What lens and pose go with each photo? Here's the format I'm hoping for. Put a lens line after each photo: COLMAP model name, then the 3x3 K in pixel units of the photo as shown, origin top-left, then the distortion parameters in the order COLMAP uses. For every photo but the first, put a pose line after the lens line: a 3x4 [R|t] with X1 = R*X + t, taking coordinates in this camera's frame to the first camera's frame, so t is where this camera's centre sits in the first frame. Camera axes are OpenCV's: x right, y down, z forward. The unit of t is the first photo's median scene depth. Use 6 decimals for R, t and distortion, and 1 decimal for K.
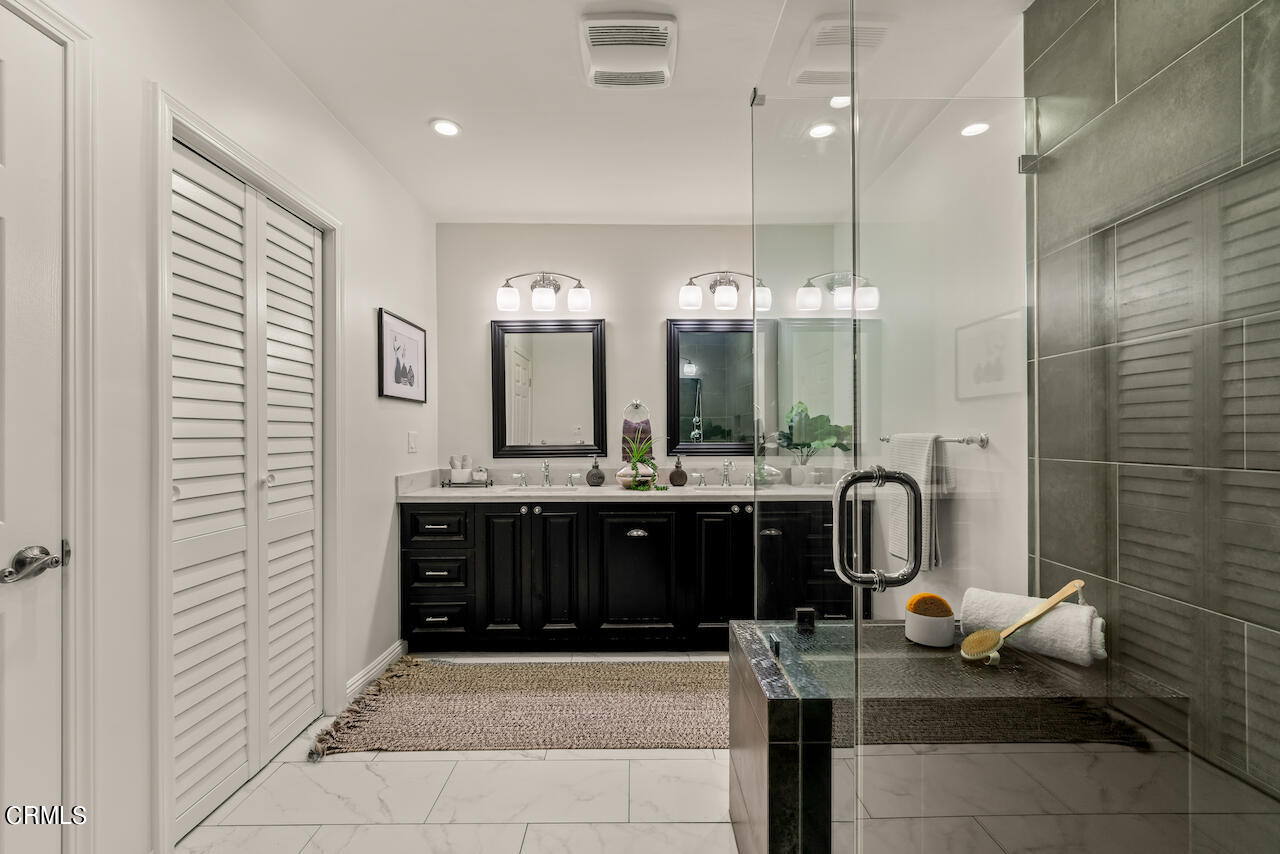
lens RADIAL K [[531.1, 0, 642.1], [0, 531.1, 424.8], [0, 0, 1]] dist [-0.007602, -0.000308]
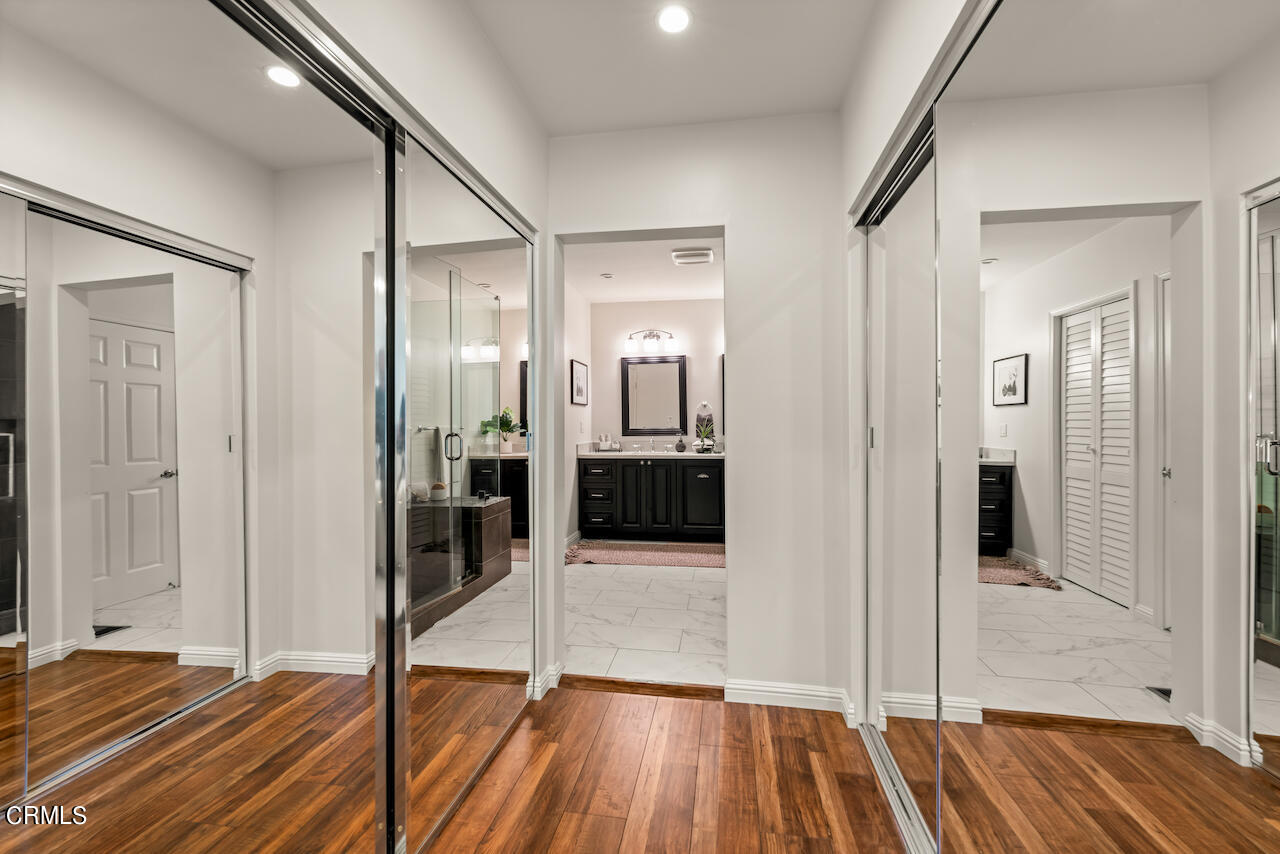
lens RADIAL K [[516.5, 0, 643.1], [0, 516.5, 424.5], [0, 0, 1]] dist [-0.001116, -0.000351]
pose [[0.985662, -0.001239, -0.168725, 0.077517], [0.004789, 0.999776, 0.020631, -0.010473], [0.168661, -0.021143, 0.985447, -0.697758]]
